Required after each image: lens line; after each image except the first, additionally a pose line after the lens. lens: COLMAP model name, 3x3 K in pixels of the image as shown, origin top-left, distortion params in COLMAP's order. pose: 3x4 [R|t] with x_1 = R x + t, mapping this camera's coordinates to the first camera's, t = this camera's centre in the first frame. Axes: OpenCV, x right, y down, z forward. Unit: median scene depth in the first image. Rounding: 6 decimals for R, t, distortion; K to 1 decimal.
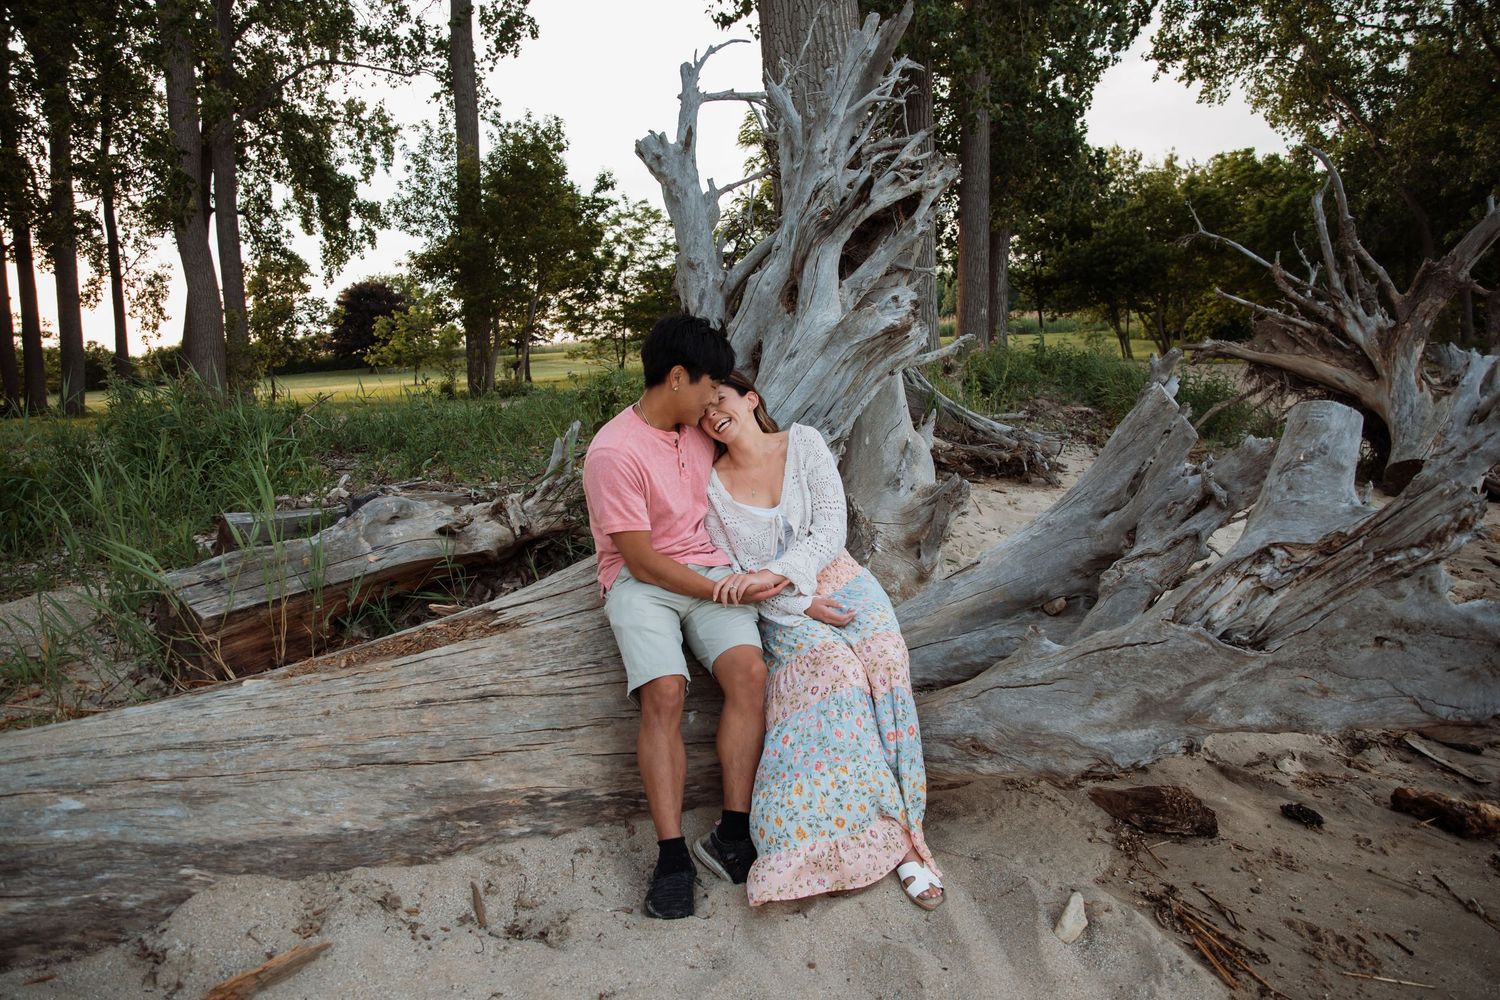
lens RADIAL K [[1026.1, 0, 750.0], [0, 1026.1, 500.0], [0, 0, 1]] dist [-0.097140, 0.054020]
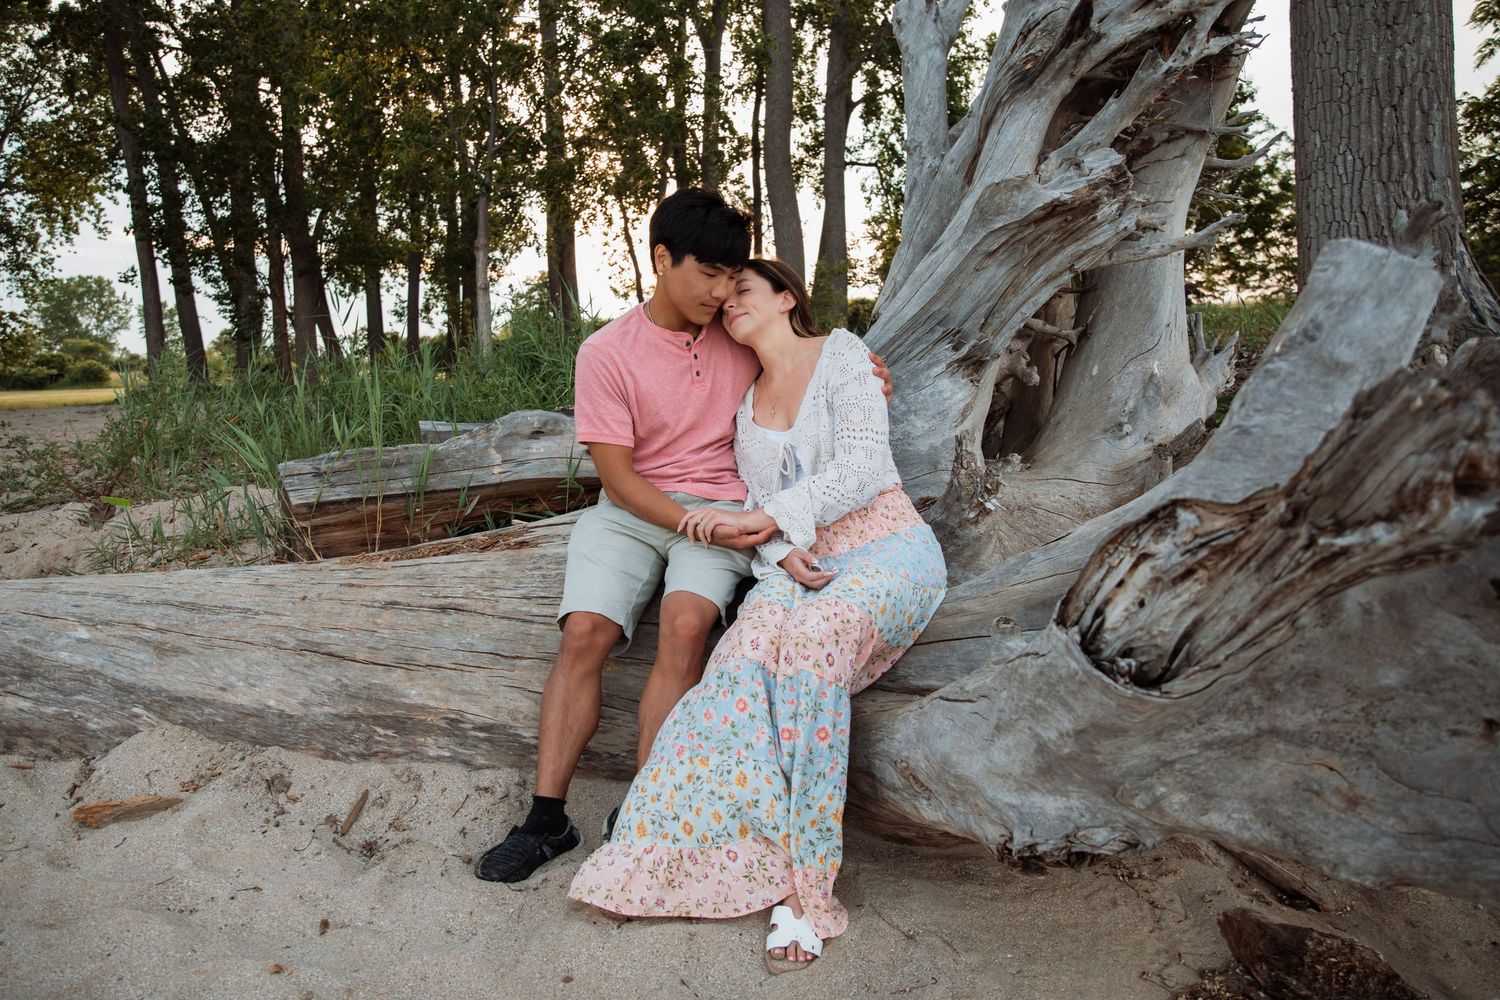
lens RADIAL K [[1145.6, 0, 750.0], [0, 1145.6, 500.0], [0, 0, 1]] dist [-0.065347, 0.009127]
pose [[0.813873, 0.083188, -0.575057, 0.529317], [-0.074093, 0.996477, 0.039288, 0.027859], [0.576299, 0.010632, 0.817170, 0.272130]]
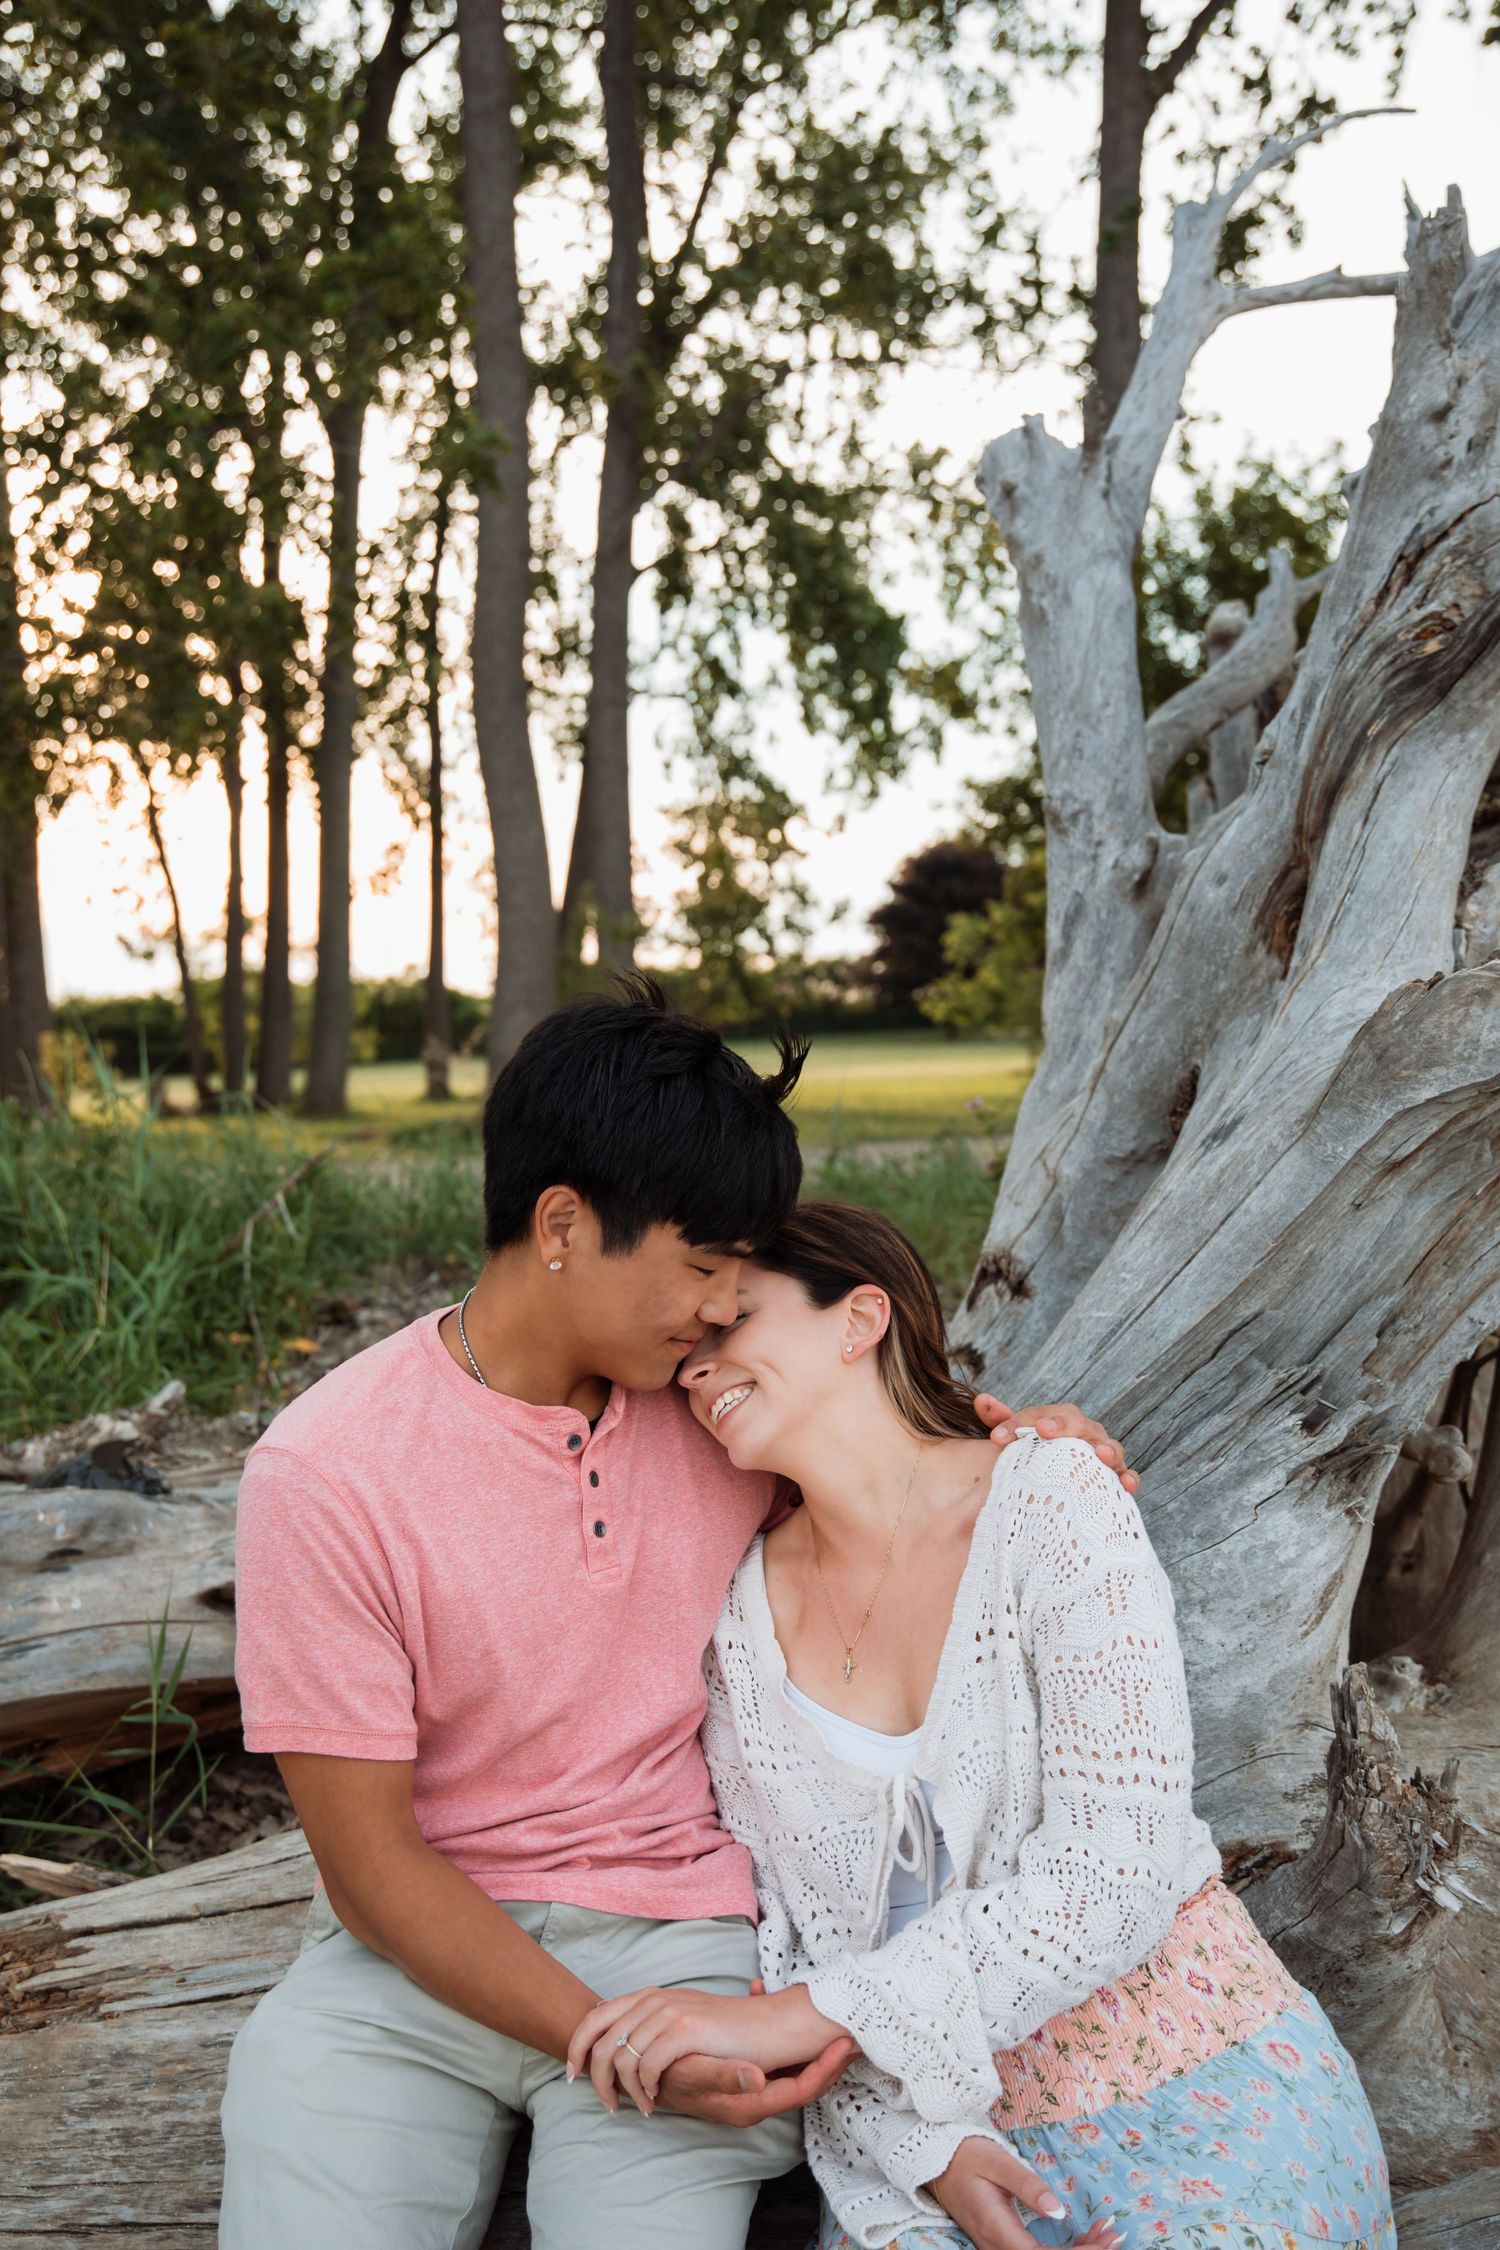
lens RADIAL K [[2355.0, 0, 750.0], [0, 2355.0, 1125.0], [0, 0, 1]] dist [-0.003089, 0.021485]
pose [[0.890985, 0.032594, -0.452861, 0.268224], [-0.071900, 0.994963, -0.069850, -0.107579], [0.448303, 0.094796, 0.888841, 0.438491]]
